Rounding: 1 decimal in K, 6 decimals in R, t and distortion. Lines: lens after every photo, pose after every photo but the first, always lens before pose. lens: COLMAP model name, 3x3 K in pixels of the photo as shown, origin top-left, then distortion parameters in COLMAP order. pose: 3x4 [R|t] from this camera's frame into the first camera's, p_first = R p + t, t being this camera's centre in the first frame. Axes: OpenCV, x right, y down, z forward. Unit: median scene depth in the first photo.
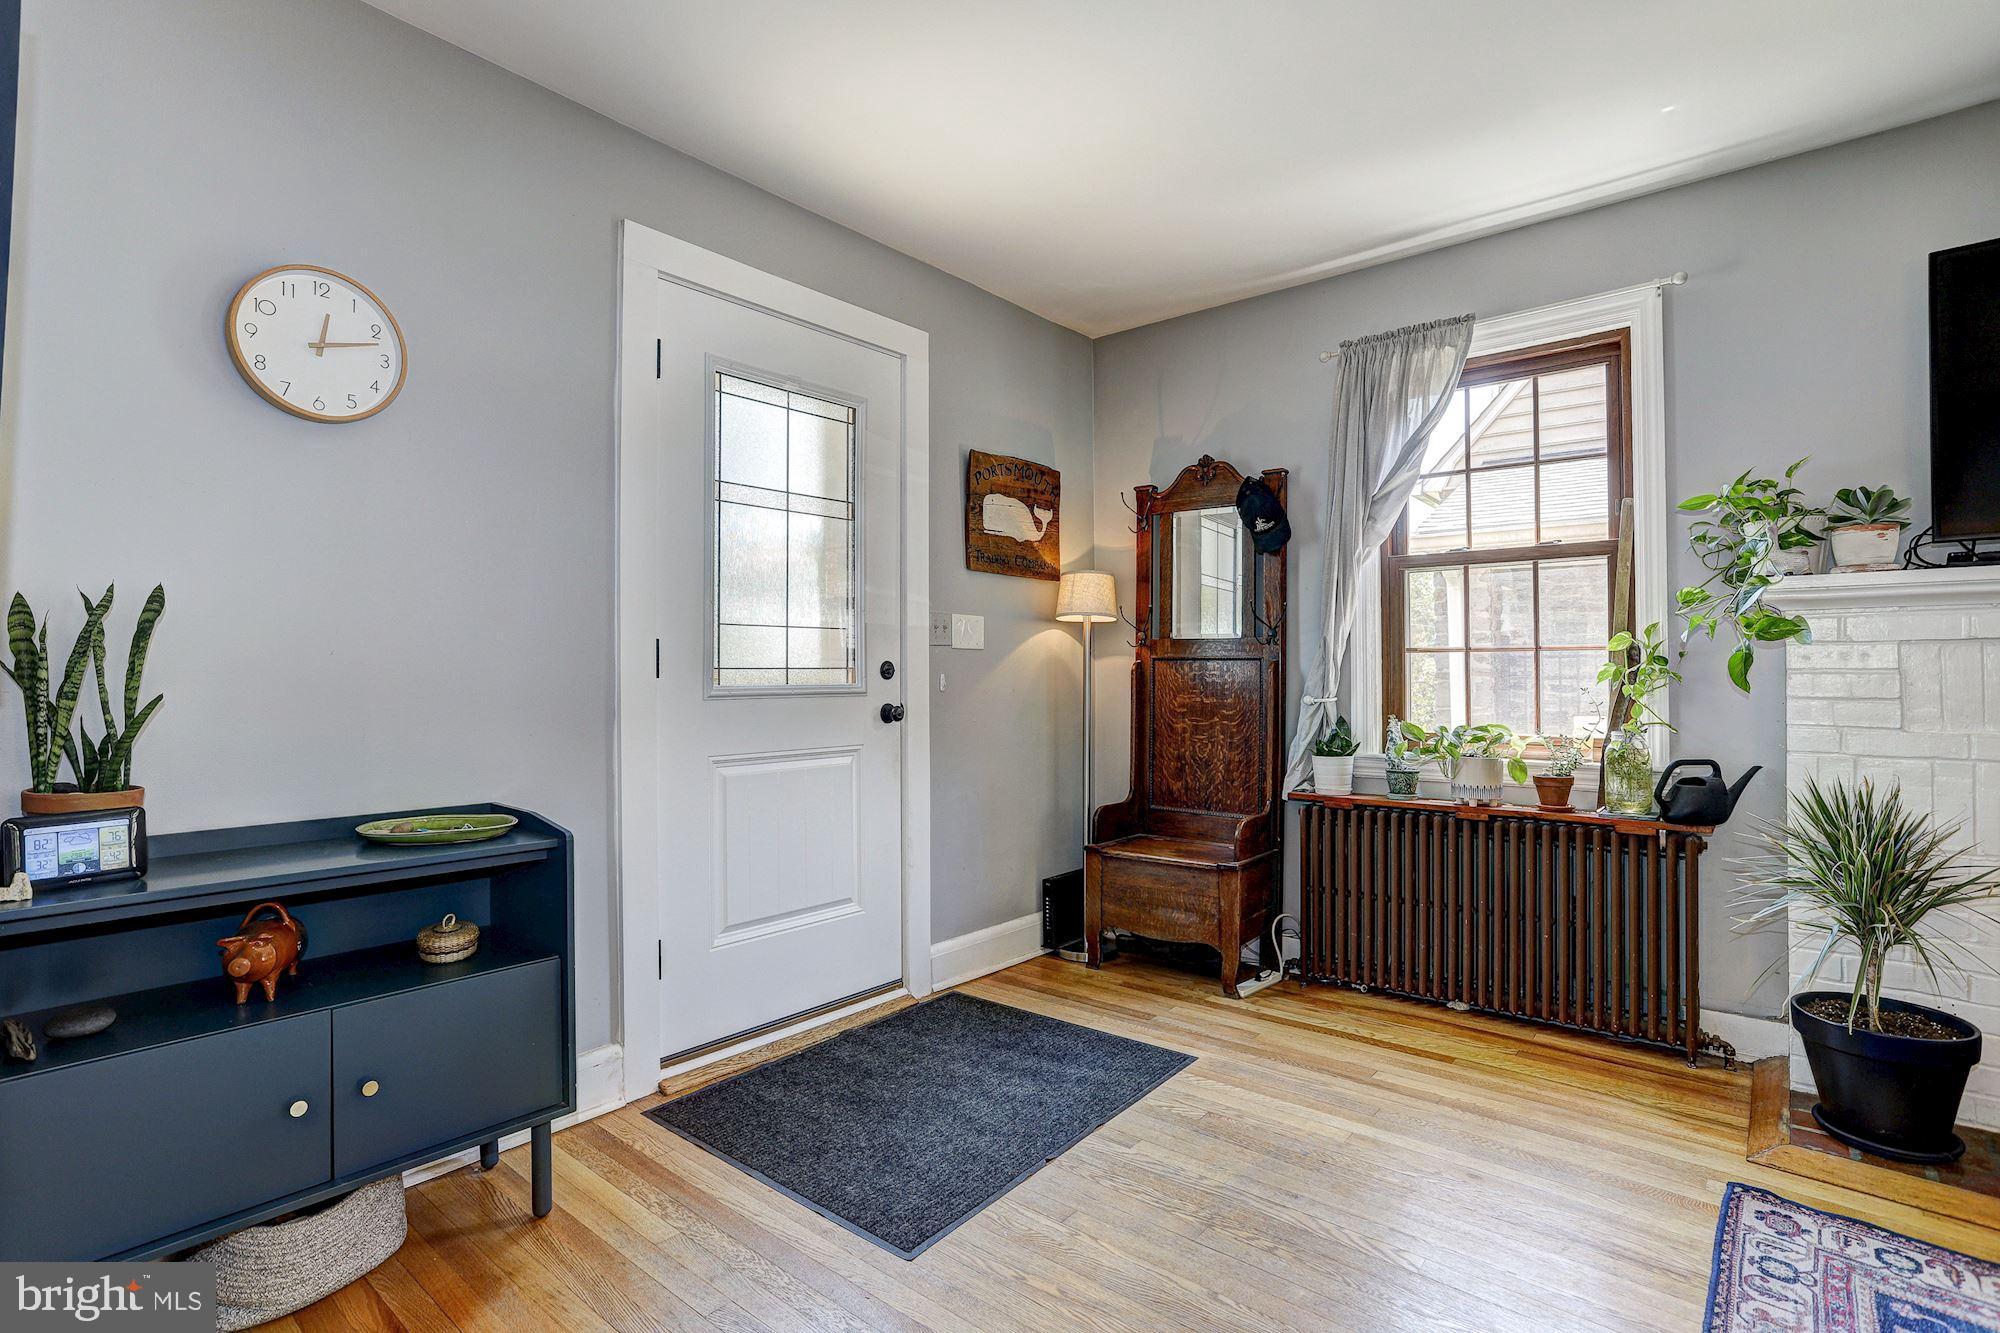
lens RADIAL K [[969.6, 0, 974.9], [0, 969.6, 664.4], [0, 0, 1]] dist [-0.045730, 0.023686]
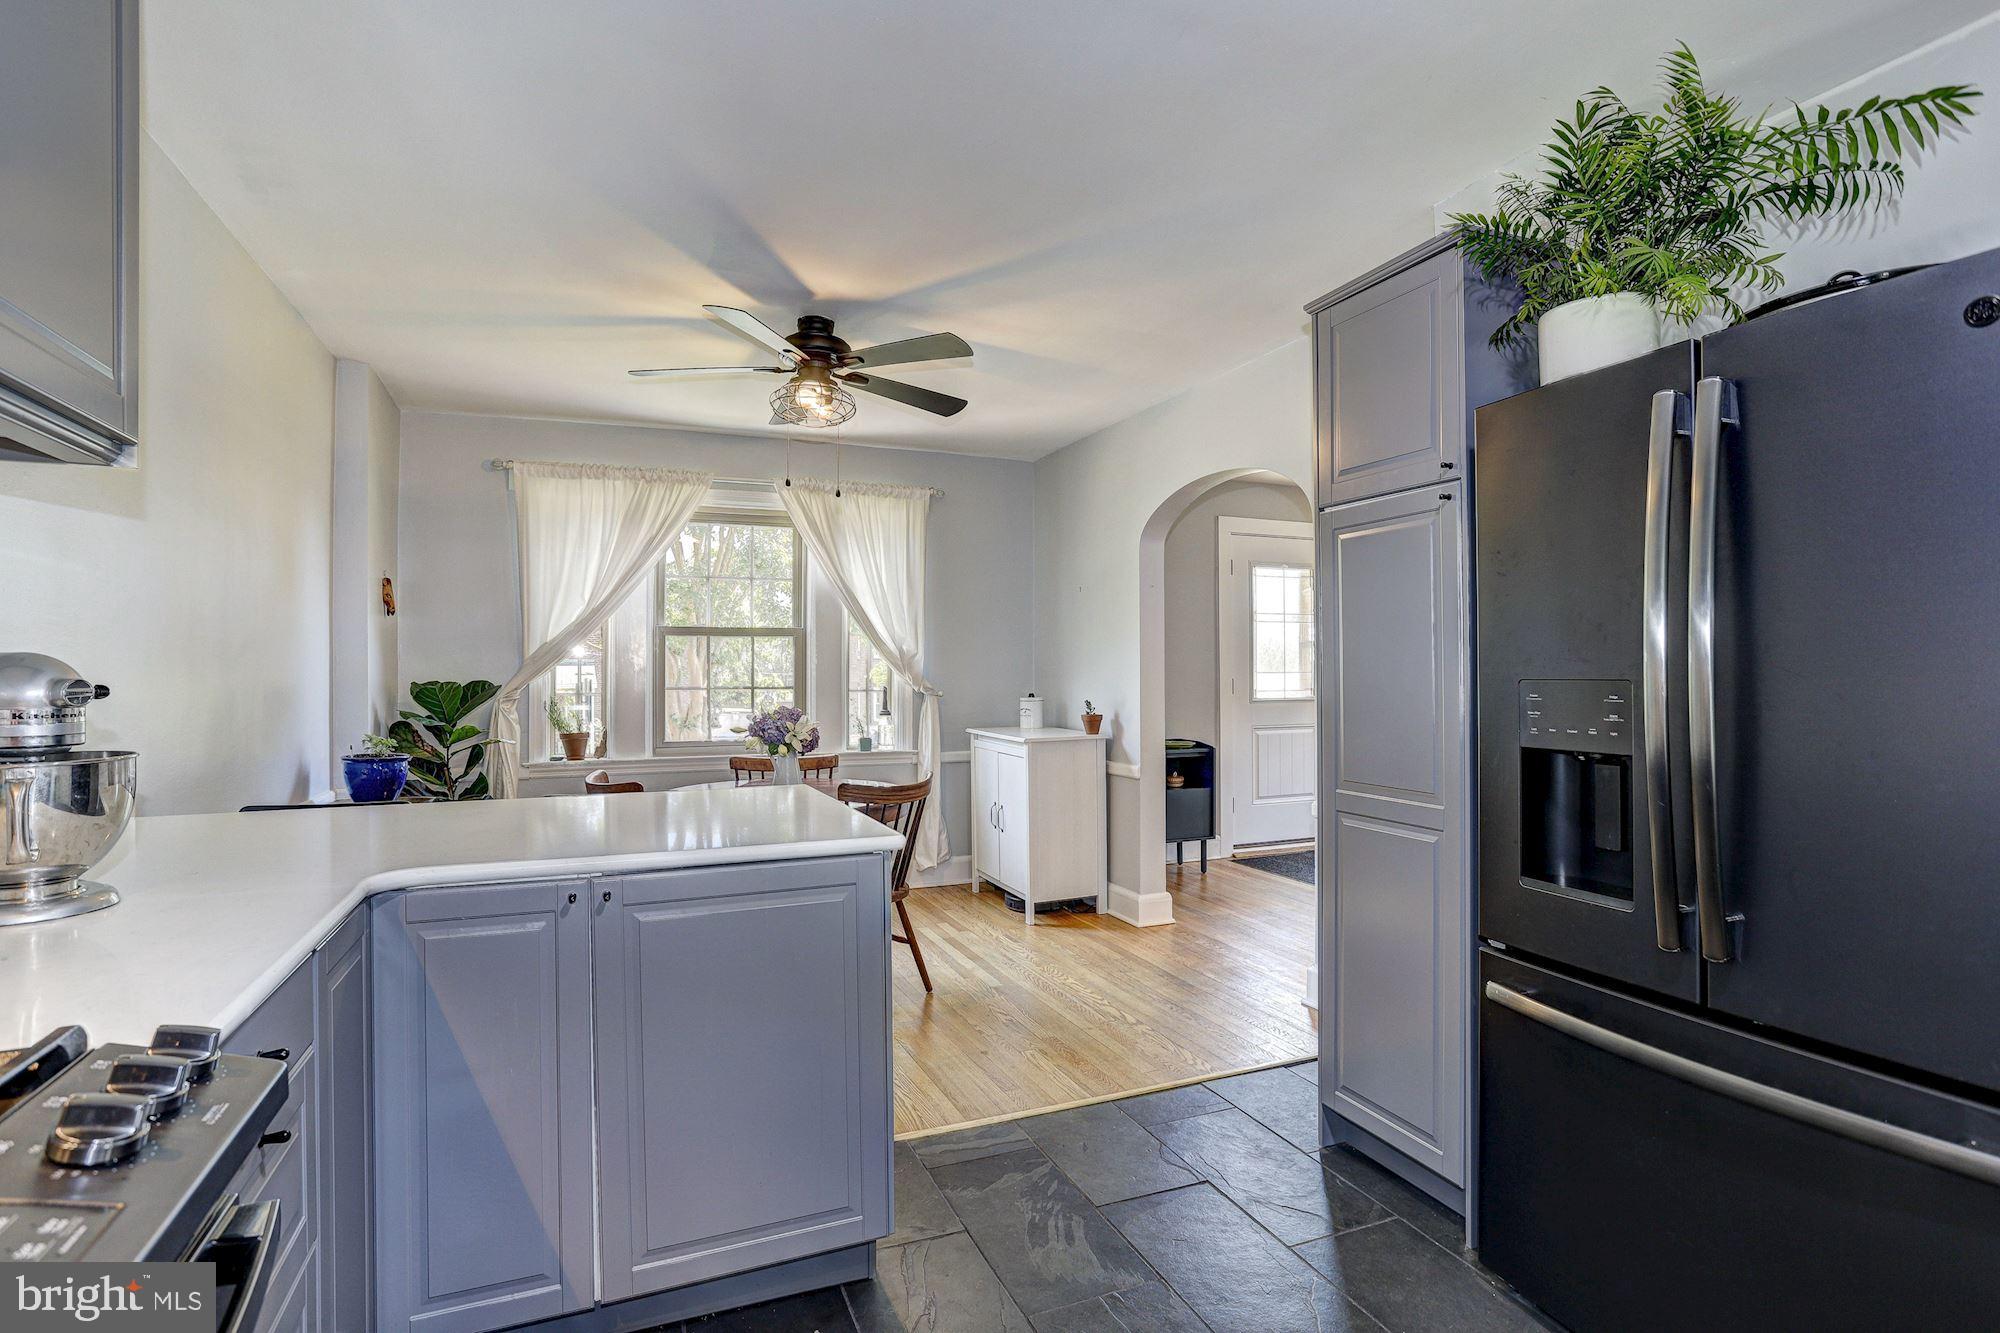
lens RADIAL K [[975.3, 0, 999.2], [0, 975.3, 665.0], [0, 0, 1]] dist [-0.035443, 0.004866]
pose [[0.892728, -0.004687, -0.450571, 0.246573], [0.003847, 0.999989, -0.002779, -0.053388], [0.450579, 0.000747, 0.892736, -1.387716]]
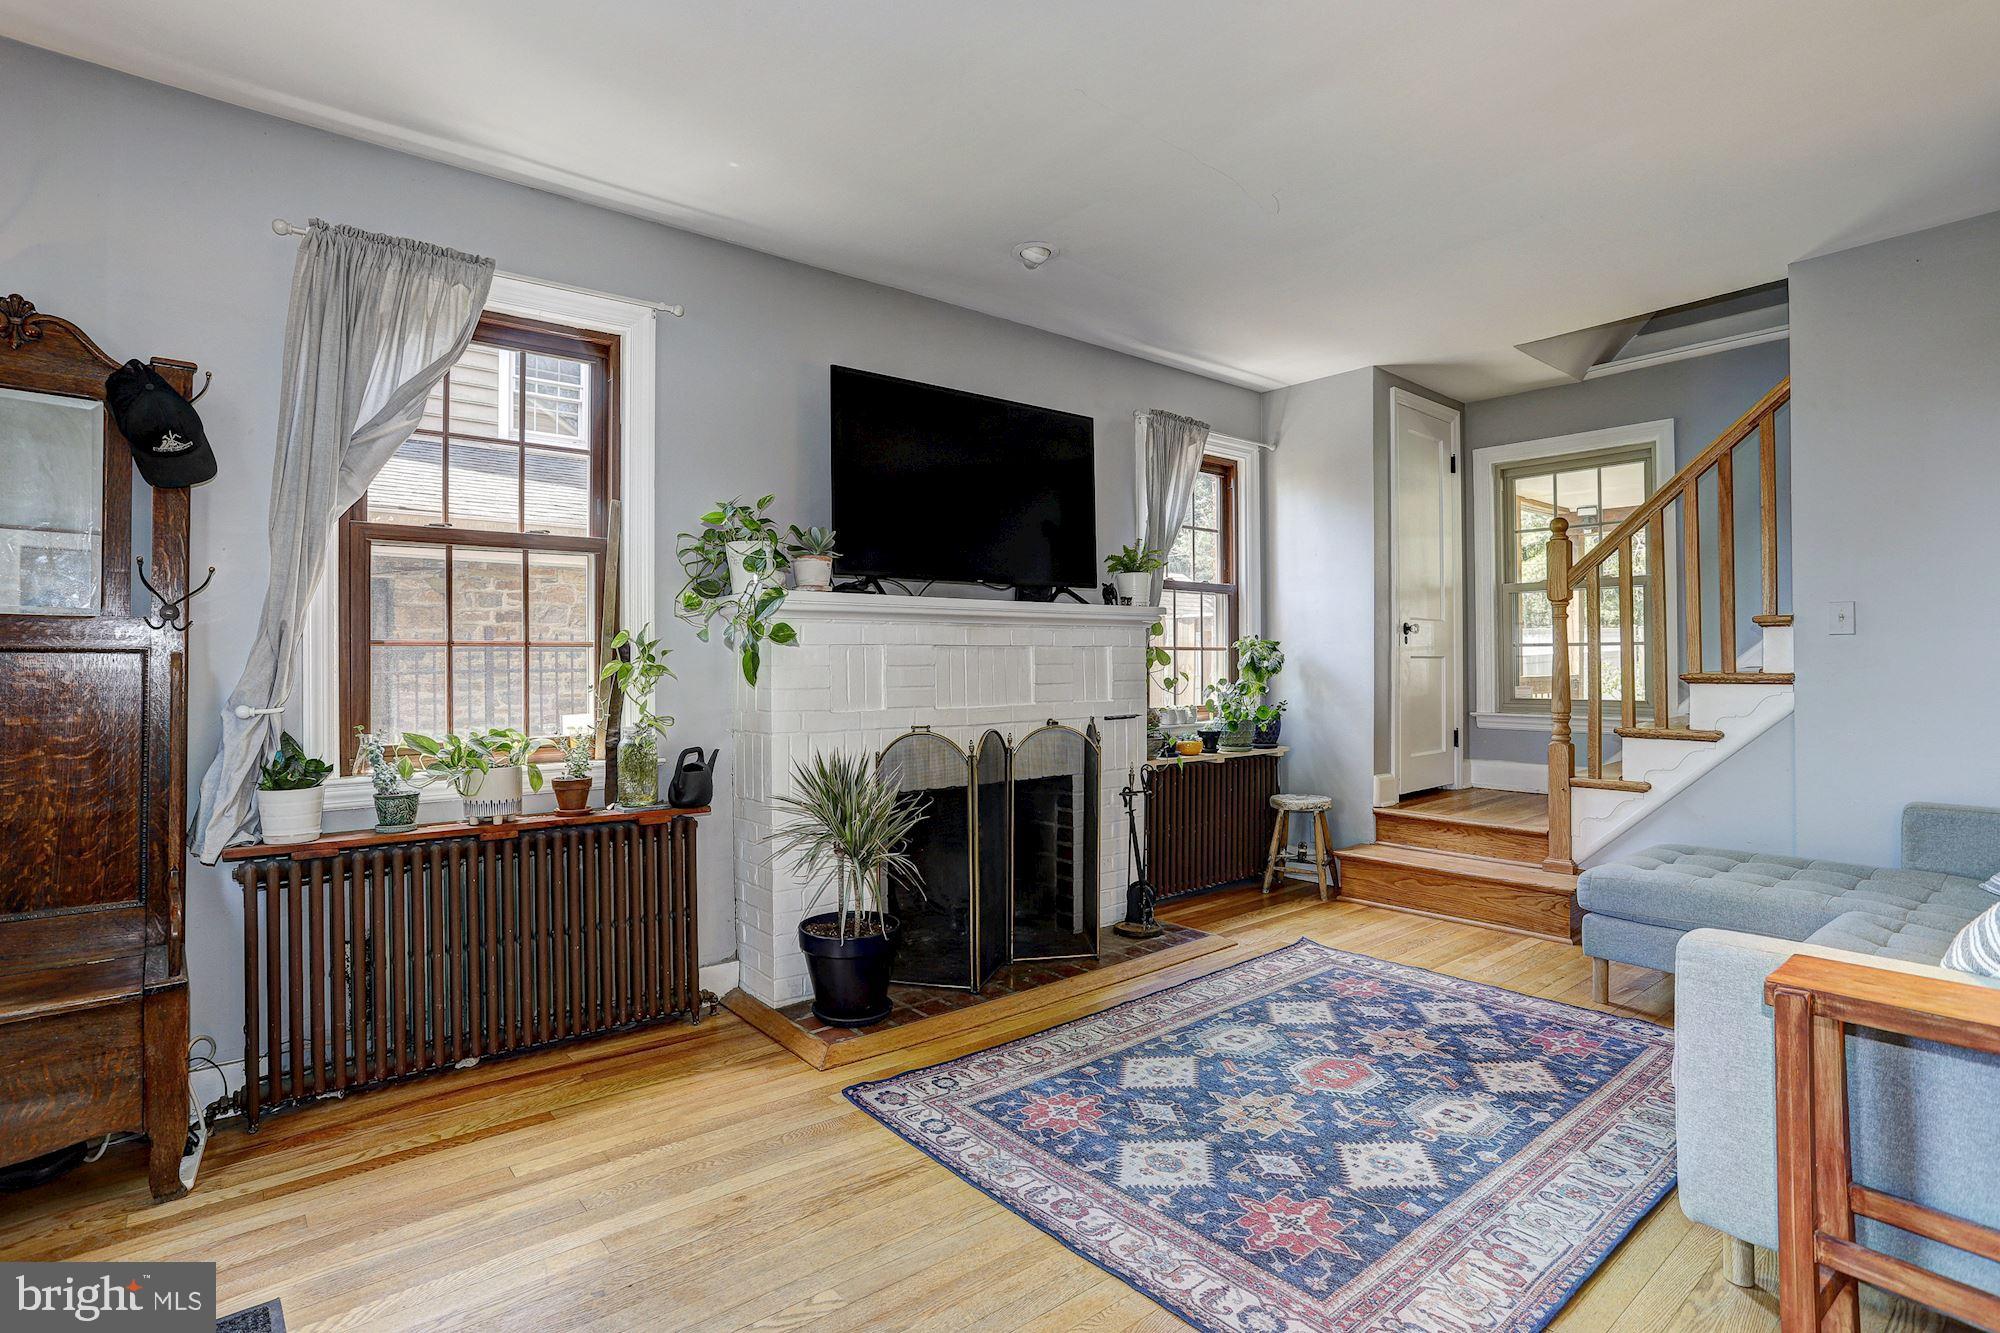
lens RADIAL K [[969.6, 0, 991.4], [0, 969.6, 657.0], [0, 0, 1]] dist [-0.045730, 0.023686]
pose [[0.179992, 0.011540, 0.983600, -0.268706], [-0.000768, 0.999933, -0.011591, 0.006741], [-0.983668, 0.001331, 0.179988, 0.420864]]
